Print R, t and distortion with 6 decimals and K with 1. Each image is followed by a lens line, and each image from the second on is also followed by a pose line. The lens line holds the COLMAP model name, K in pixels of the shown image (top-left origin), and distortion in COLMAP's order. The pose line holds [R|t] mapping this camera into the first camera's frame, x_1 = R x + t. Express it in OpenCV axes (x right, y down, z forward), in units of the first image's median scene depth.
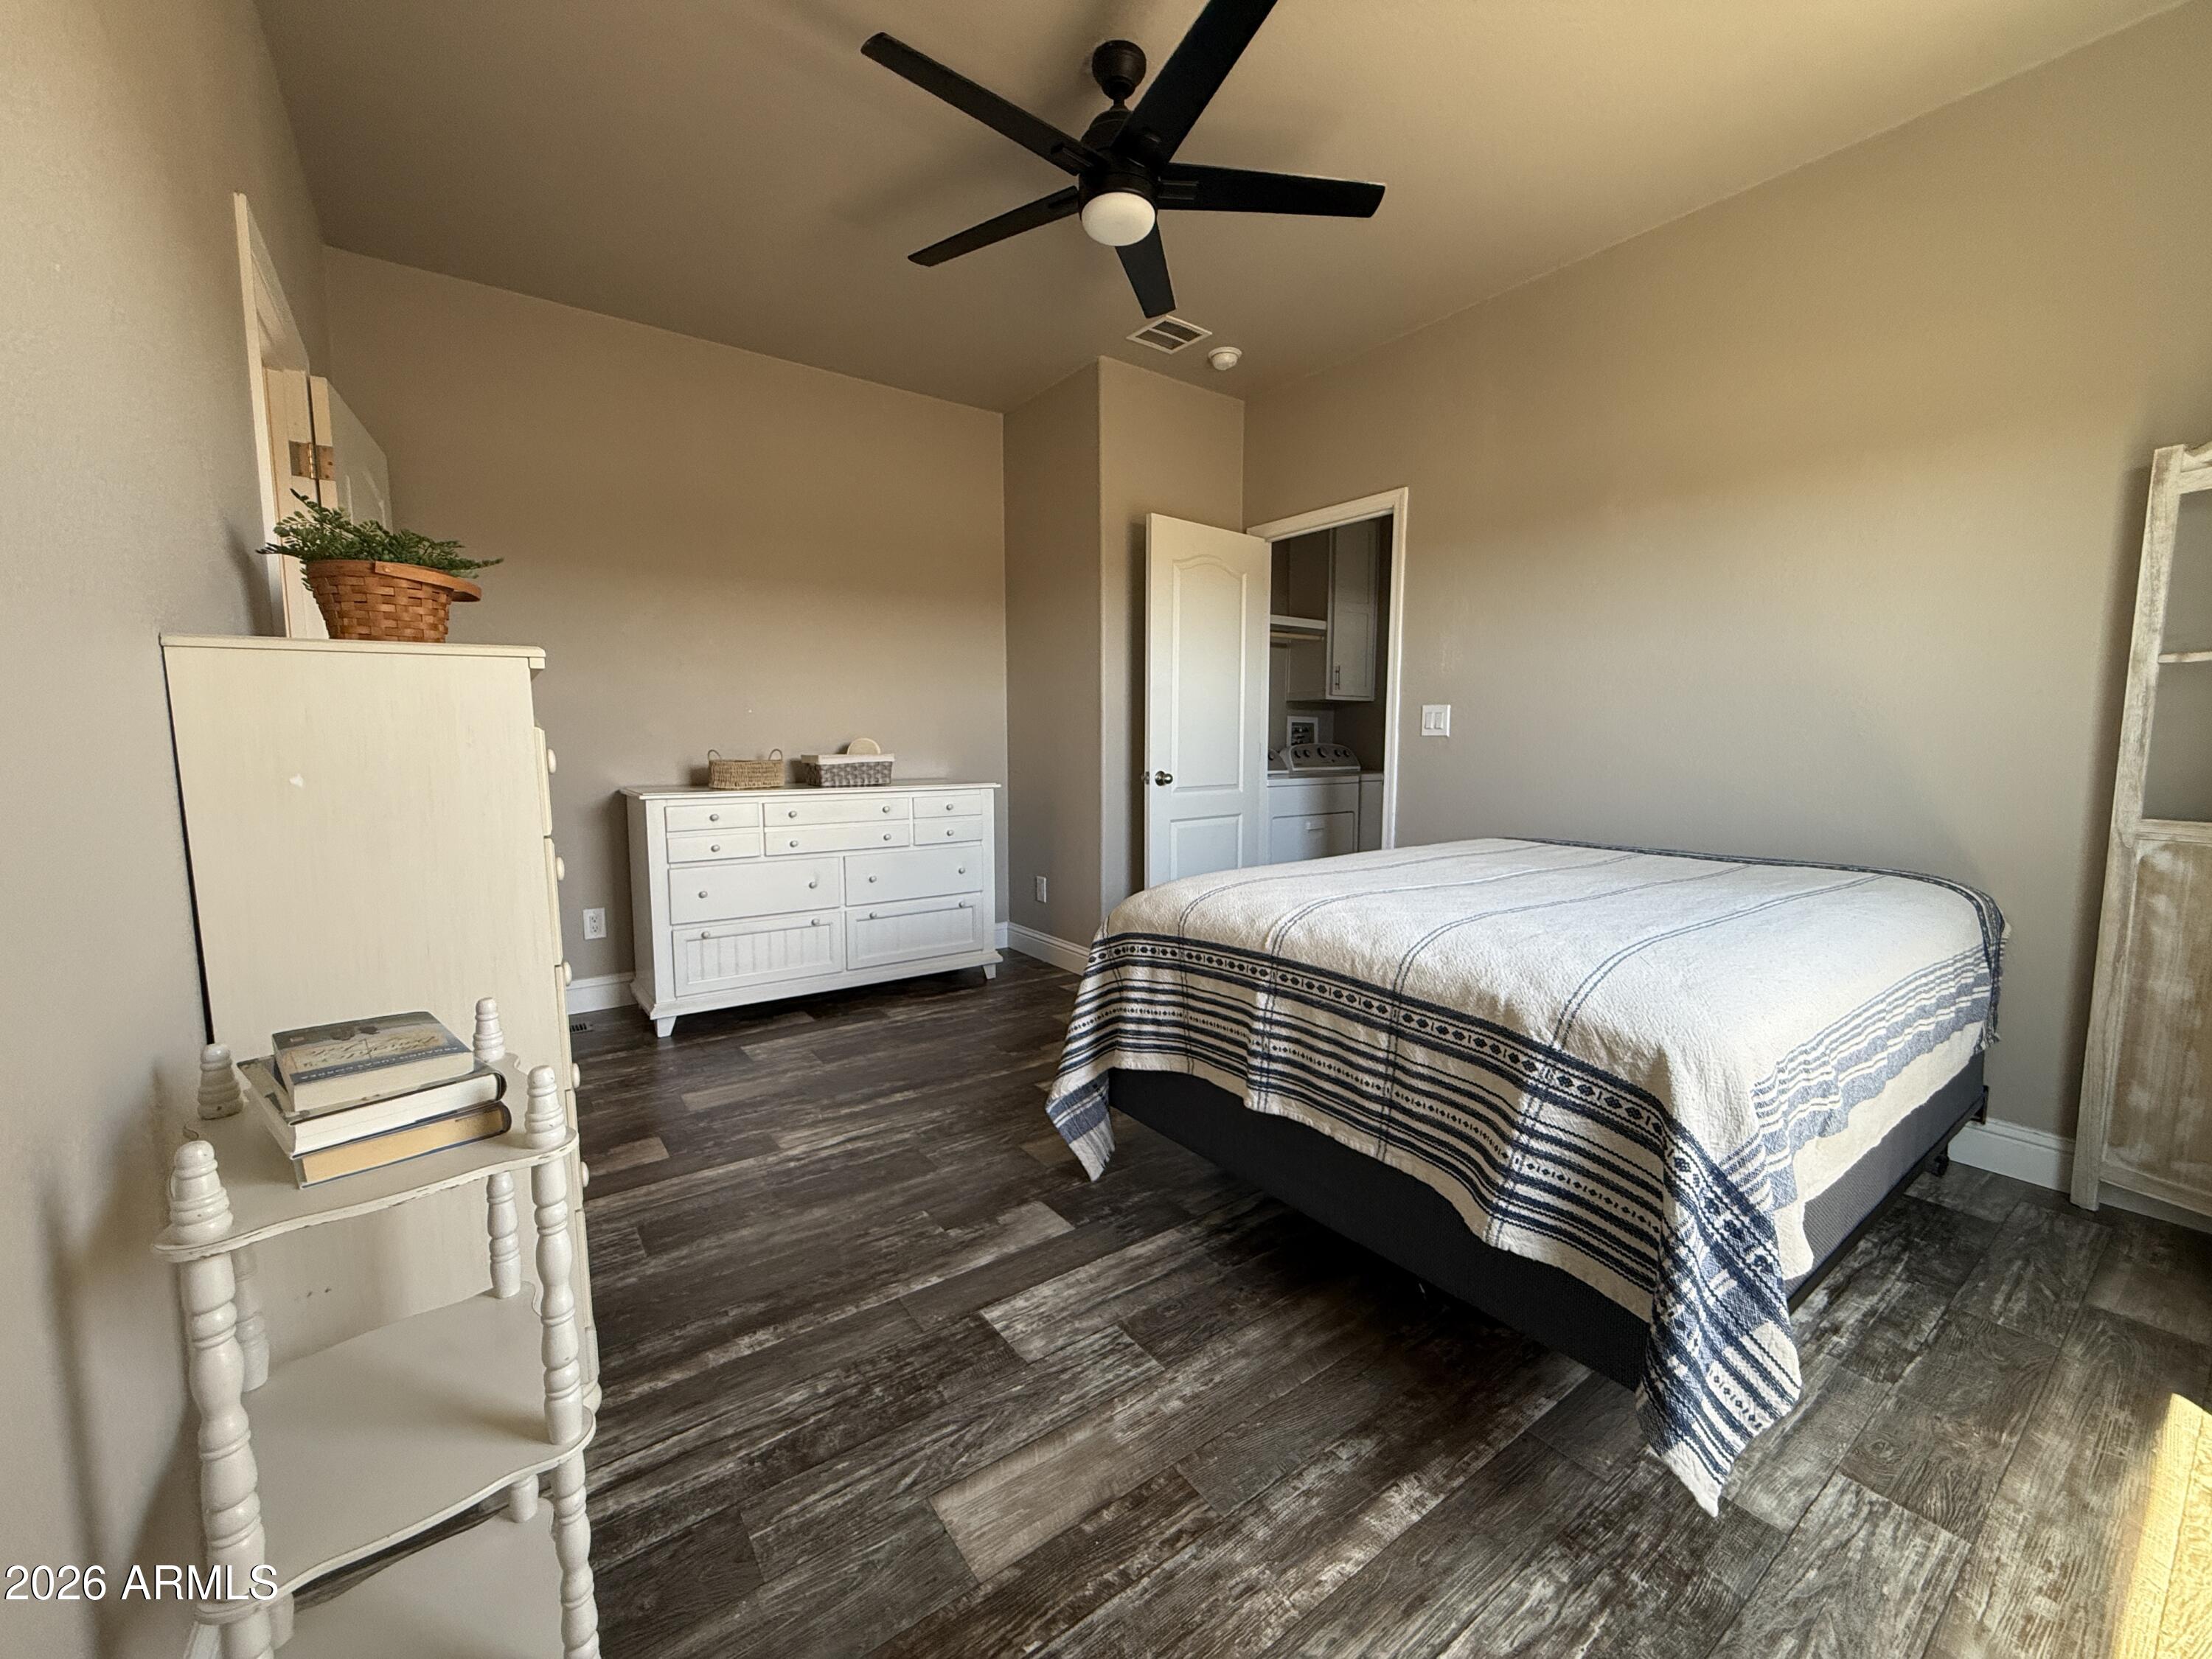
lens RADIAL K [[883.0, 0, 1095.7], [0, 883.0, 837.0], [0, 0, 1]] dist [0.001279, -0.000077]
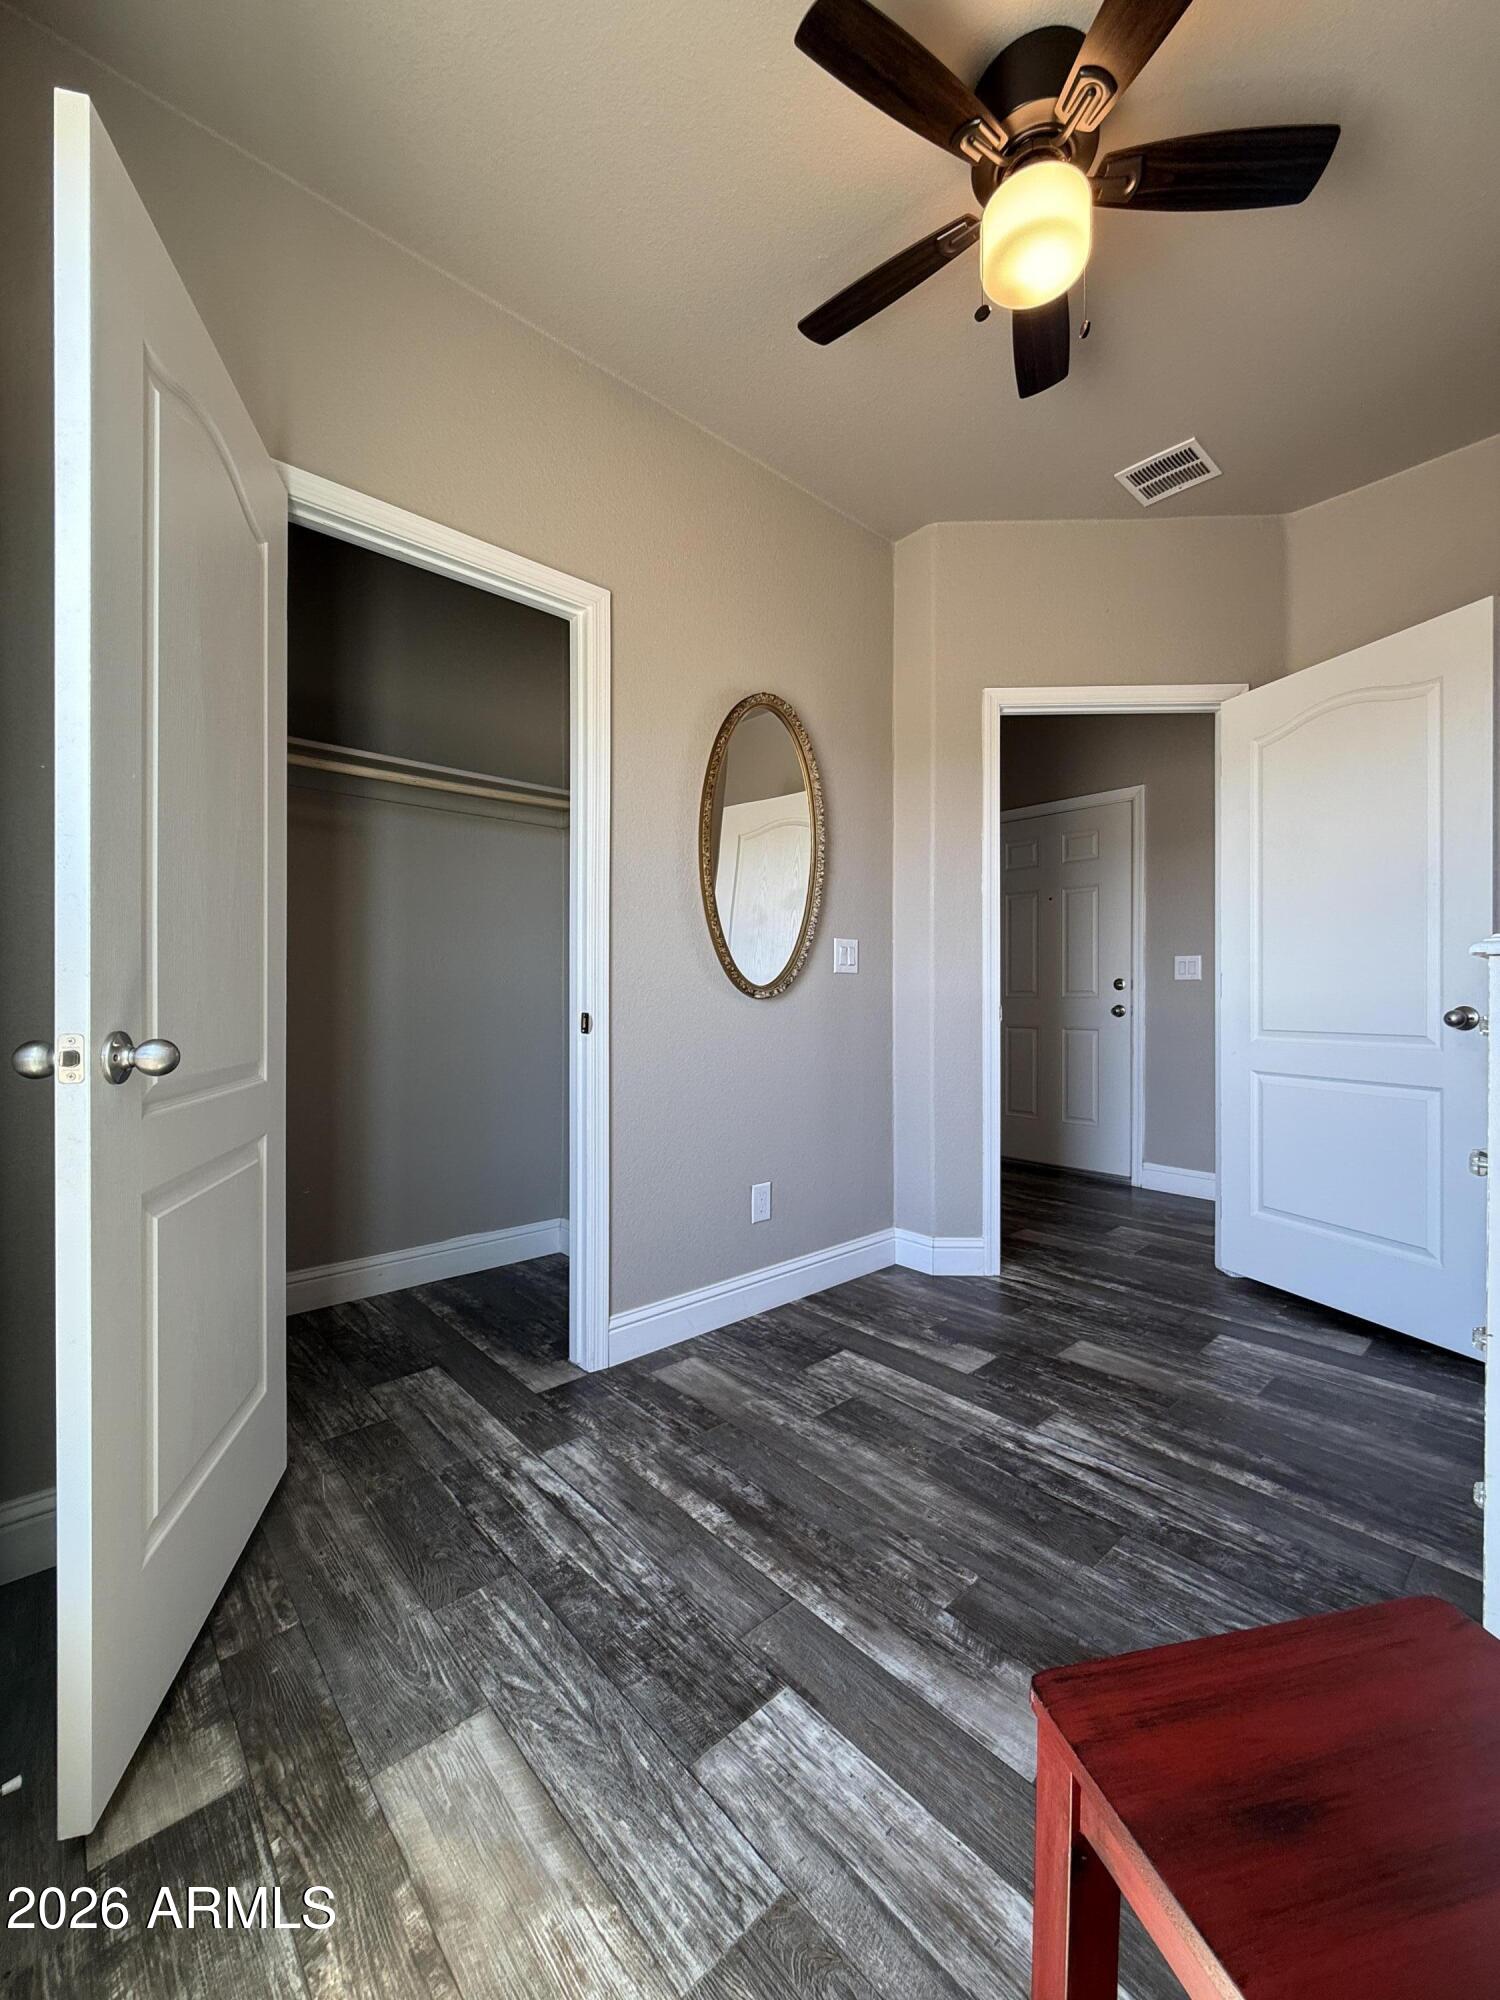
lens RADIAL K [[798.4, 0, 753.5], [0, 798.4, 998.9], [0, 0, 1]] dist [0.001279, -0.000077]
pose [[0.111331, 0.004961, -0.993771, 1.655310], [-0.102875, 0.994673, -0.006560, -0.031598], [0.988444, 0.102964, 0.111248, 0.898616]]
